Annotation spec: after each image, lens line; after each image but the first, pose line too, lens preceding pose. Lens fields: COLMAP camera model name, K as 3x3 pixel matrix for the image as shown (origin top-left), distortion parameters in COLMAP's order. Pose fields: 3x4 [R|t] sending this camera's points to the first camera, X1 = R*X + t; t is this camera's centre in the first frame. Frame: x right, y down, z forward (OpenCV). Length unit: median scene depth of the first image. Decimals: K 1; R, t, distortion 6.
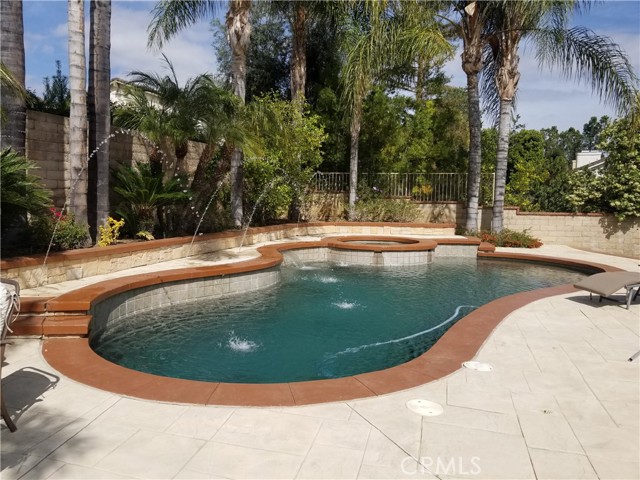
lens RADIAL K [[495.1, 0, 316.8], [0, 495.1, 225.2], [0, 0, 1]] dist [0.082655, -0.129705]
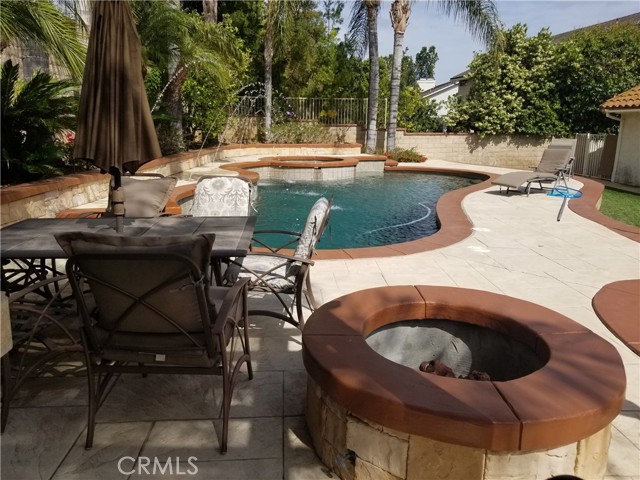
lens RADIAL K [[495.1, 0, 316.8], [0, 495.1, 225.2], [0, 0, 1]] dist [0.082655, -0.129705]
pose [[0.949303, -0.068773, 0.306746, -0.182716], [0.023066, 0.988385, 0.150212, 0.008483], [-0.313514, -0.135521, 0.939863, -0.077851]]
